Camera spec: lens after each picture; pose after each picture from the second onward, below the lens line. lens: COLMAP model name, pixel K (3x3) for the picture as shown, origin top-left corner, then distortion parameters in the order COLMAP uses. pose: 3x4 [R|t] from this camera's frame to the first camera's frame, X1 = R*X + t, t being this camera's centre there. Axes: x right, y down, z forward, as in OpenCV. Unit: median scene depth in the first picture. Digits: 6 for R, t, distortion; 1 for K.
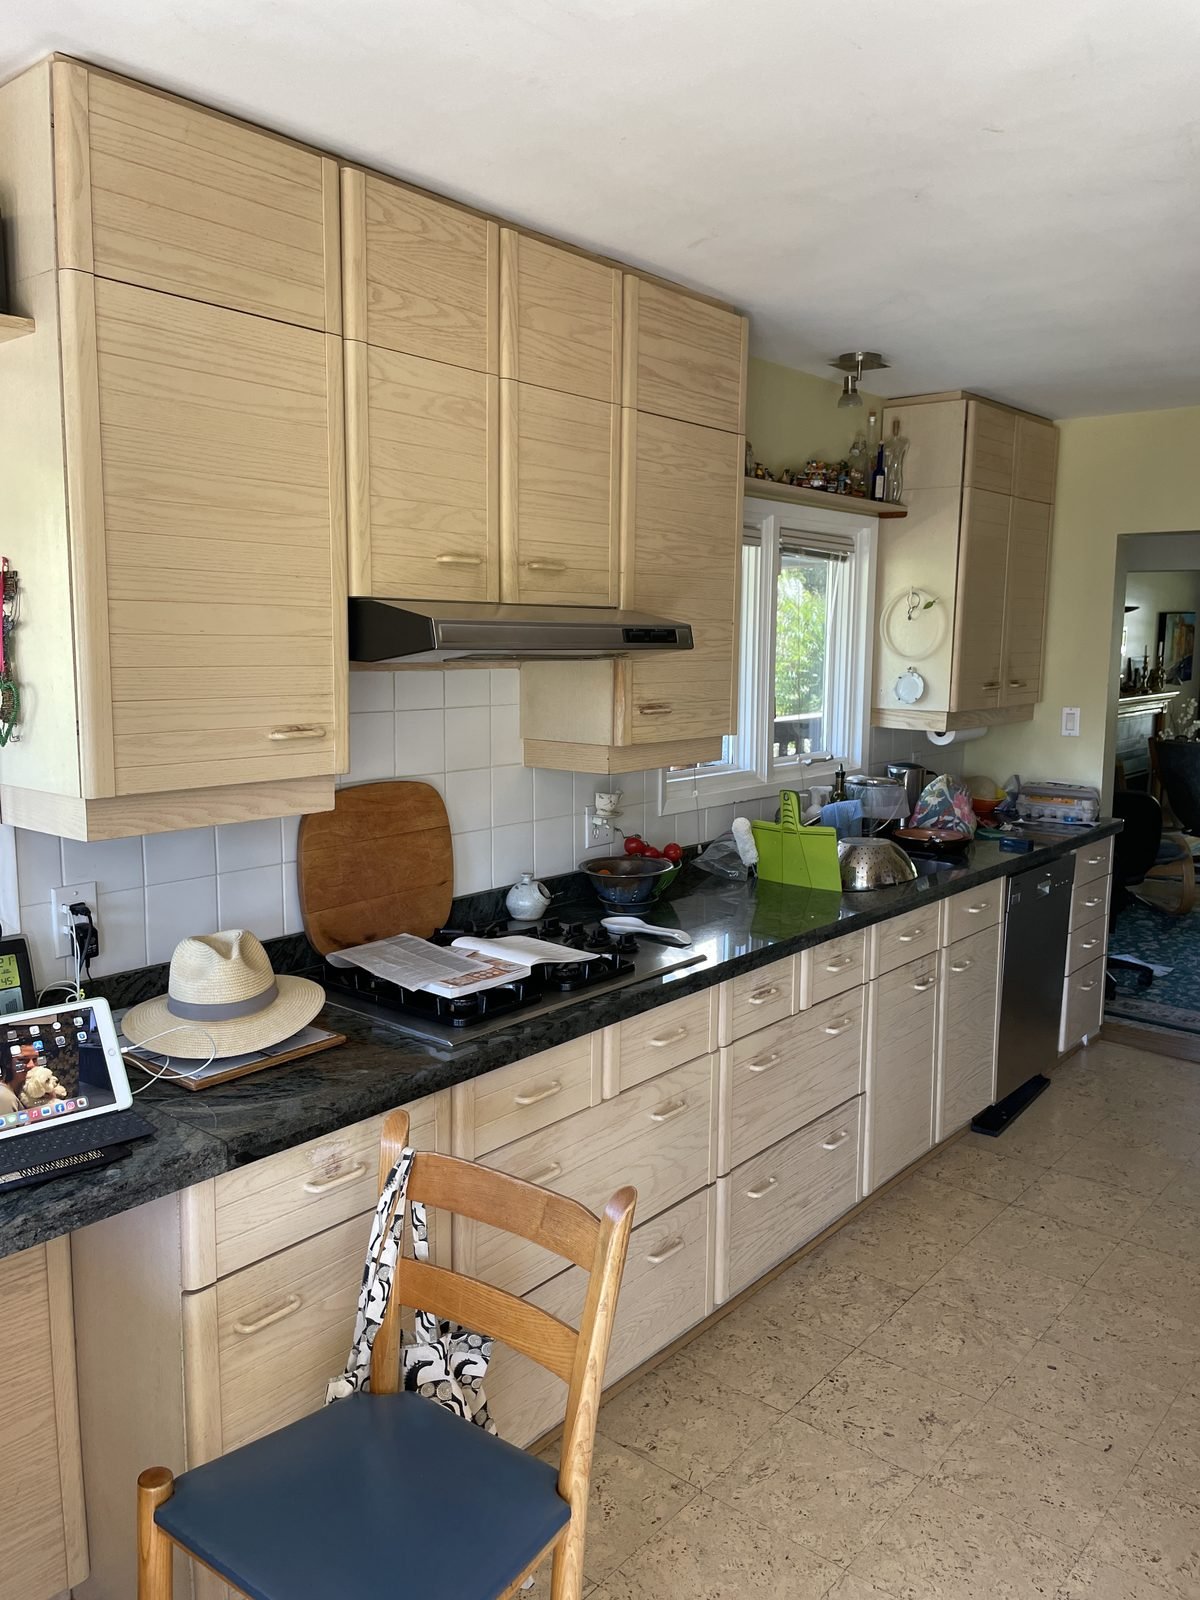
lens RADIAL K [[1213.1, 0, 607.4], [0, 1213.1, 804.1], [0, 0, 1]] dist [0.114064, -0.158558]
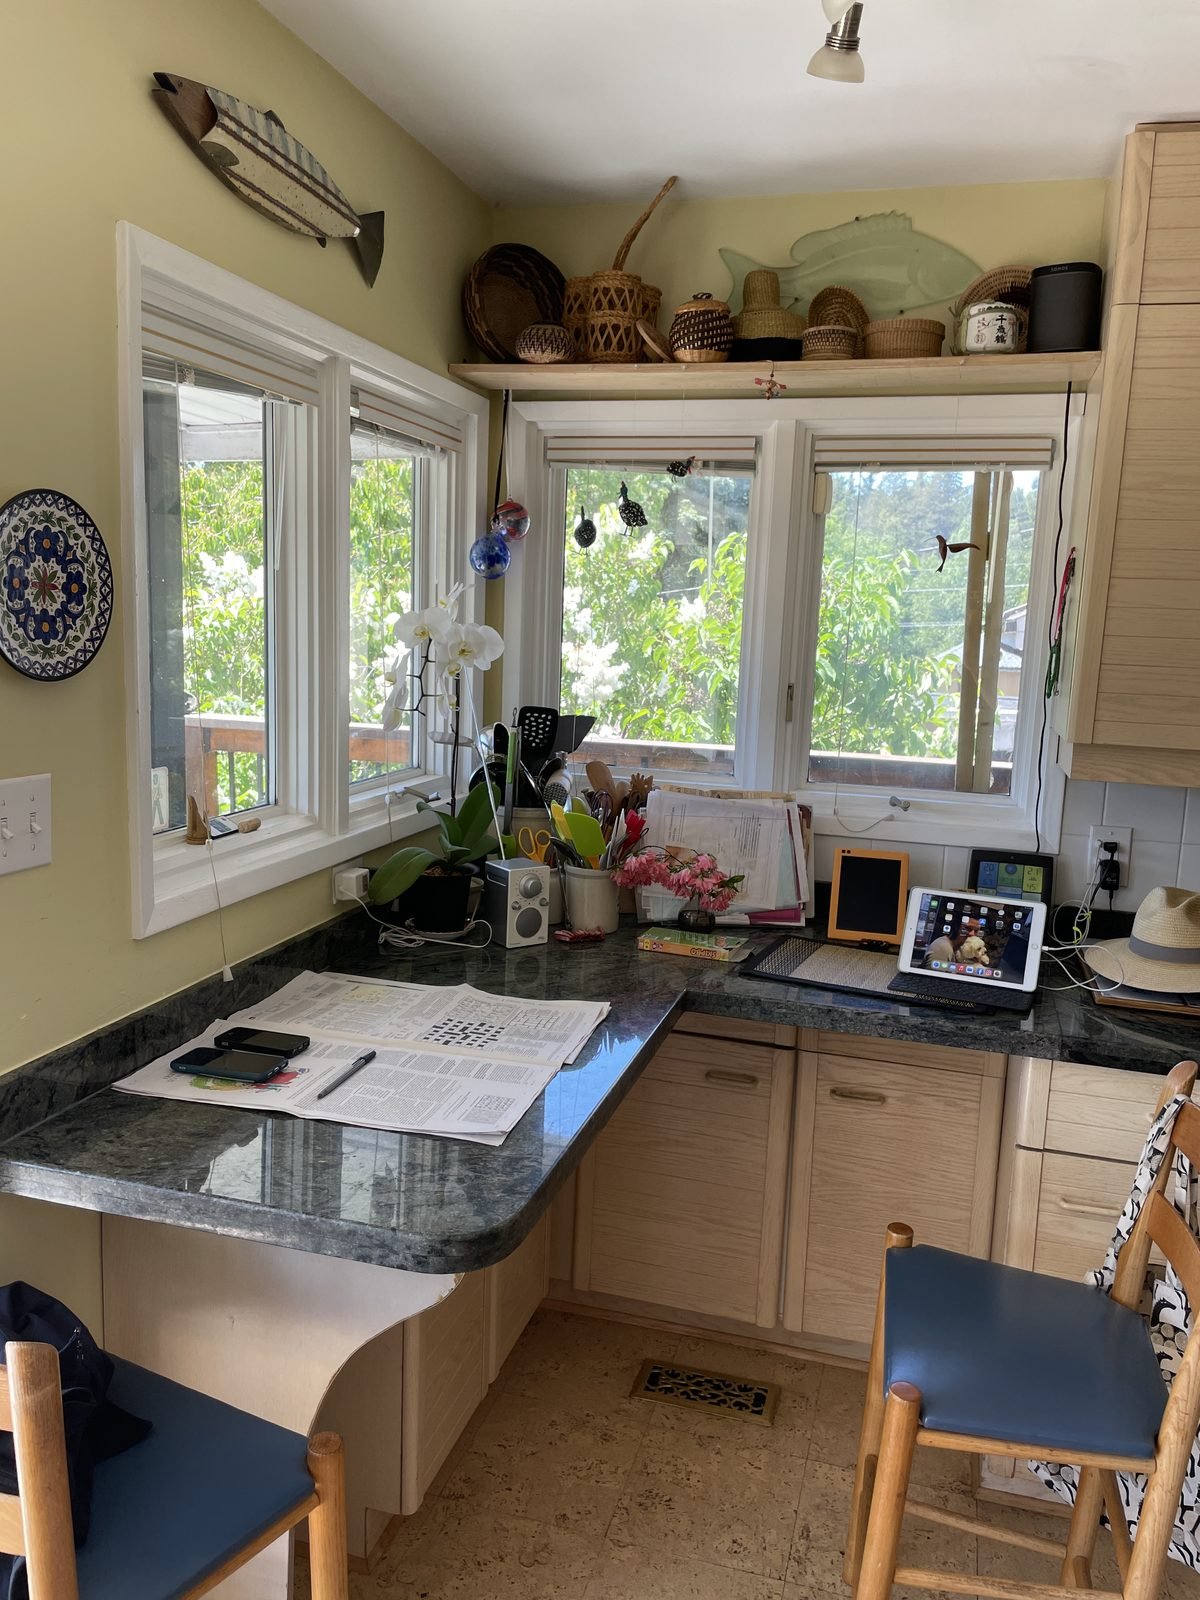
lens RADIAL K [[1213.1, 0, 607.4], [0, 1213.1, 804.1], [0, 0, 1]] dist [0.114064, -0.158558]
pose [[0.408633, 0.150478, -0.900209, 0.519885], [-0.163832, 0.982388, 0.089847, 0.022403], [0.897874, 0.110768, 0.426089, 0.082695]]
